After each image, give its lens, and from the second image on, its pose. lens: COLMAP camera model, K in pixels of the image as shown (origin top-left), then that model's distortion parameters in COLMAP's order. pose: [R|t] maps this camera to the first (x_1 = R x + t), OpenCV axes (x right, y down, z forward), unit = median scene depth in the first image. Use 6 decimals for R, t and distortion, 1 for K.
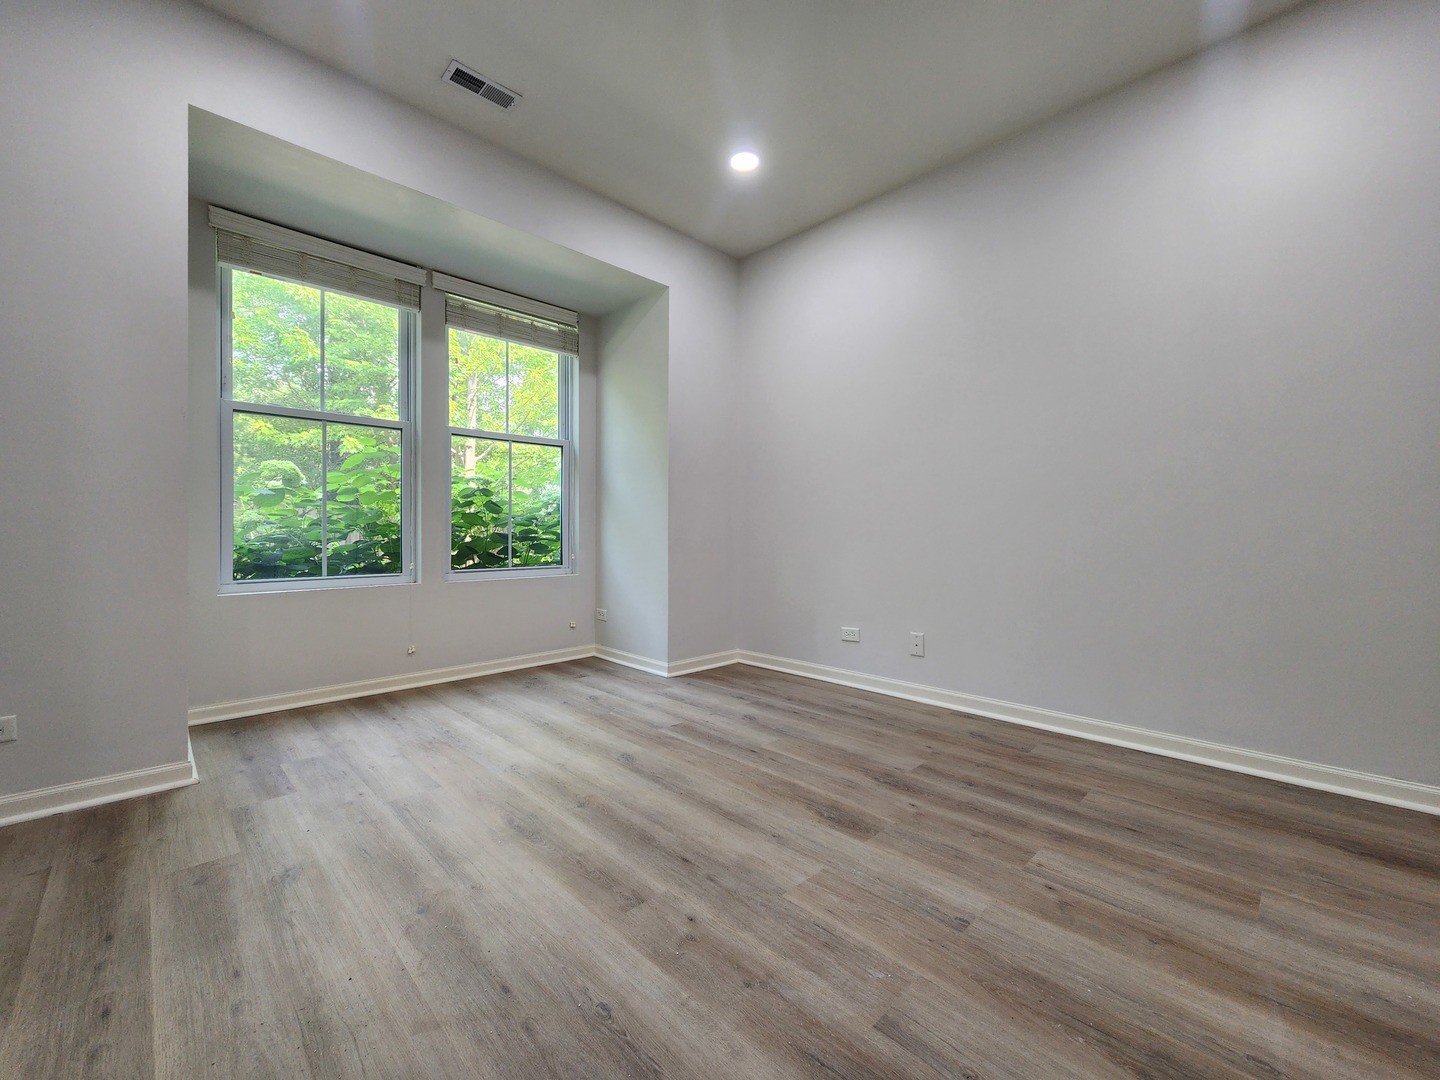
lens RADIAL K [[589.1, 0, 720.8], [0, 589.1, 533.4], [0, 0, 1]] dist [0.000787, -0.003261]
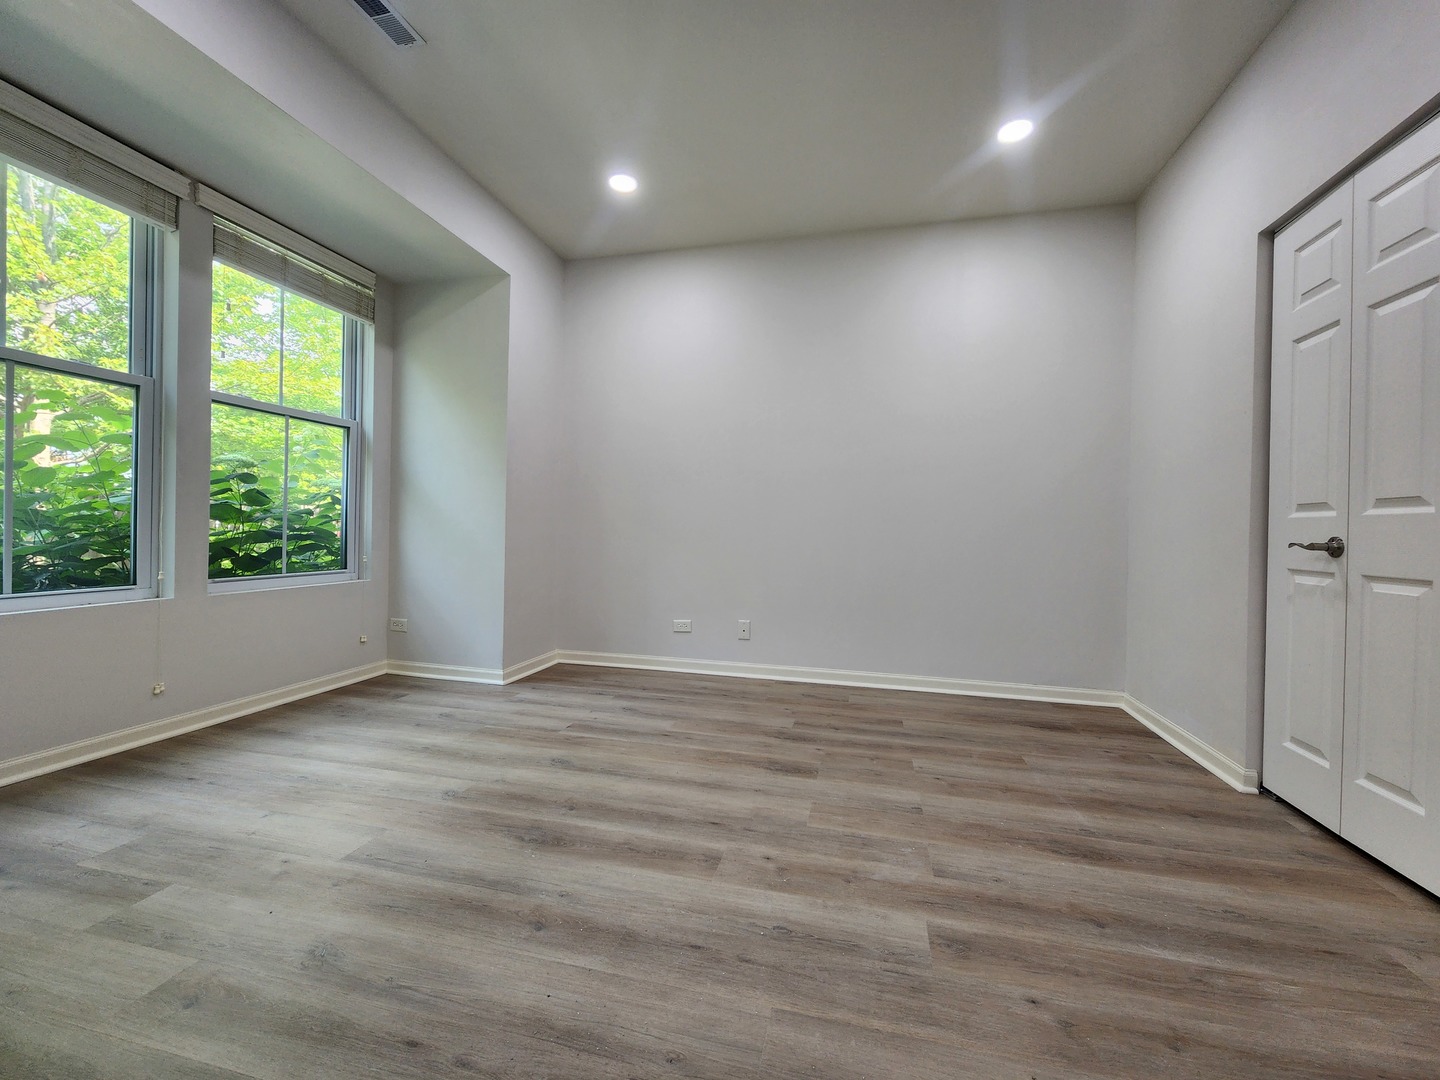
lens RADIAL K [[592.3, 0, 720.3], [0, 592.3, 533.8], [0, 0, 1]] dist [-0.000132, -0.000839]
pose [[0.851484, 0.010612, 0.524274, -0.383359], [-0.014802, 0.999883, 0.003800, -0.011521], [-0.524172, -0.010996, 0.851541, 0.004132]]
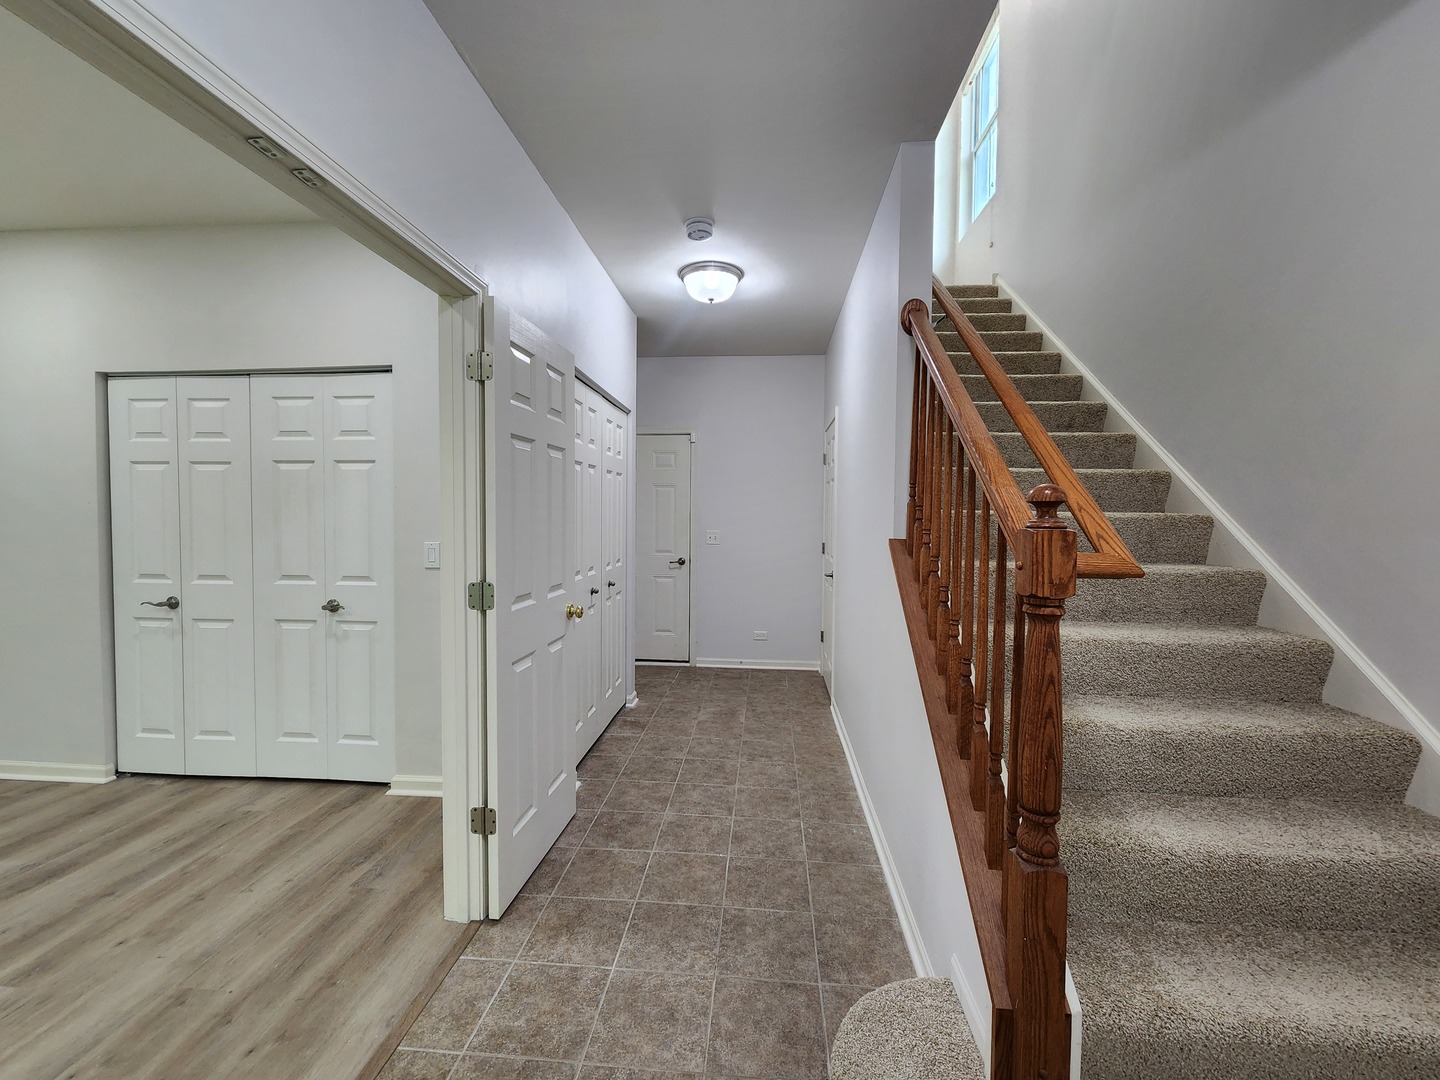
lens RADIAL K [[592.3, 0, 720.3], [0, 592.3, 533.8], [0, 0, 1]] dist [-0.000132, -0.000839]
pose [[-0.654806, -0.030036, 0.755200, -0.905526], [-0.006535, 0.999398, 0.034083, -0.171861], [-0.755769, 0.017383, -0.654607, 0.157420]]
